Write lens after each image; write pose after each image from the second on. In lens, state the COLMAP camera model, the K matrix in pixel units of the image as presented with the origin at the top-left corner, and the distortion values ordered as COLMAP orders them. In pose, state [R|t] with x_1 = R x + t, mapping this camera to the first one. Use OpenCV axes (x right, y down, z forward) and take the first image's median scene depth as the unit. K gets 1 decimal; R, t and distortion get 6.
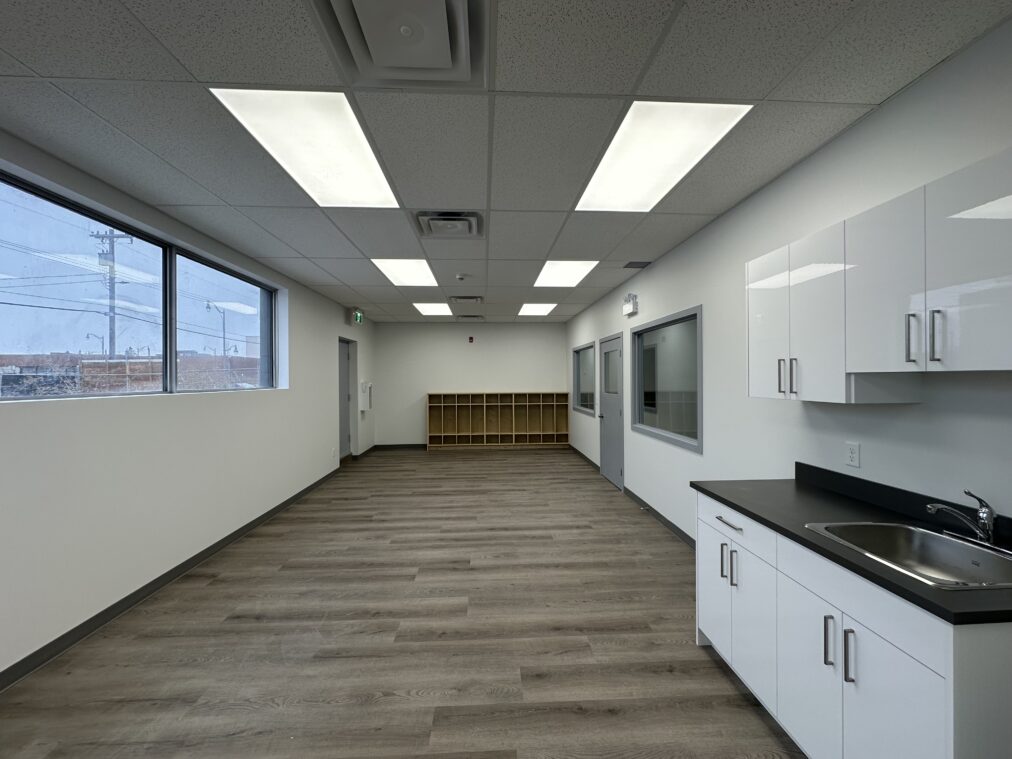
lens RADIAL K [[401.2, 0, 506.7], [0, 401.2, 379.1], [0, 0, 1]] dist [-0.003726, 0.000011]
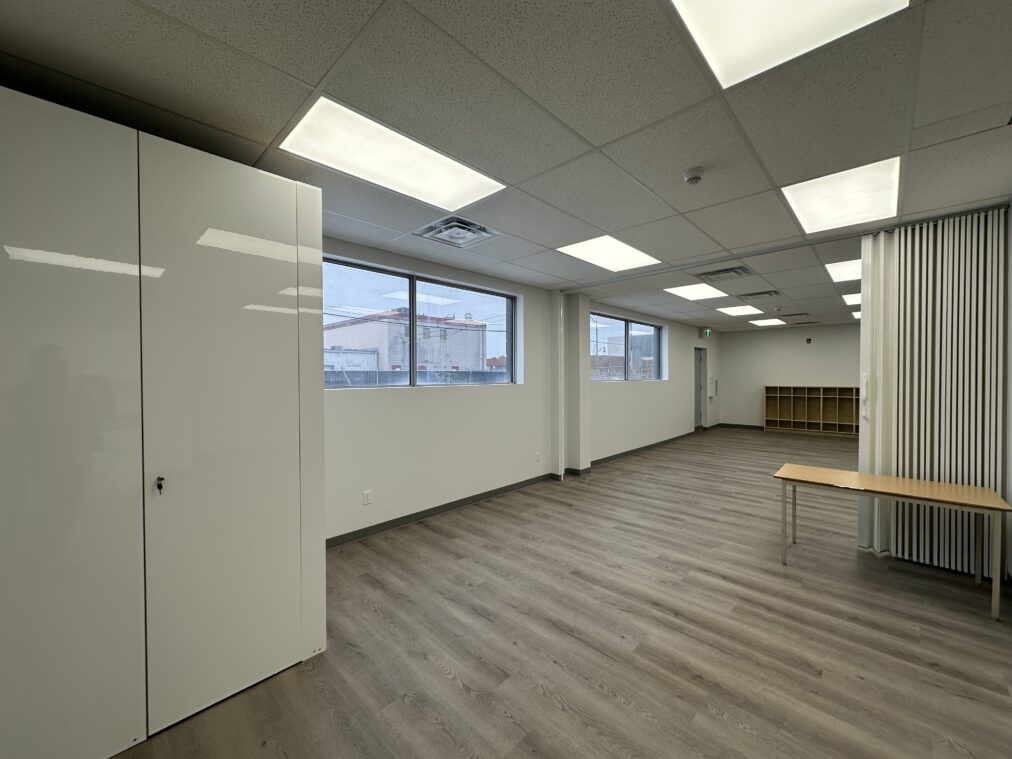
lens RADIAL K [[401.2, 0, 508.1], [0, 401.2, 379.8], [0, 0, 1]] dist [-0.003726, 0.000011]
pose [[0.686819, 0.012207, -0.726726, 0.182941], [-0.001300, 0.999878, 0.015566, -0.002687], [0.726828, -0.009746, 0.686751, -0.505281]]
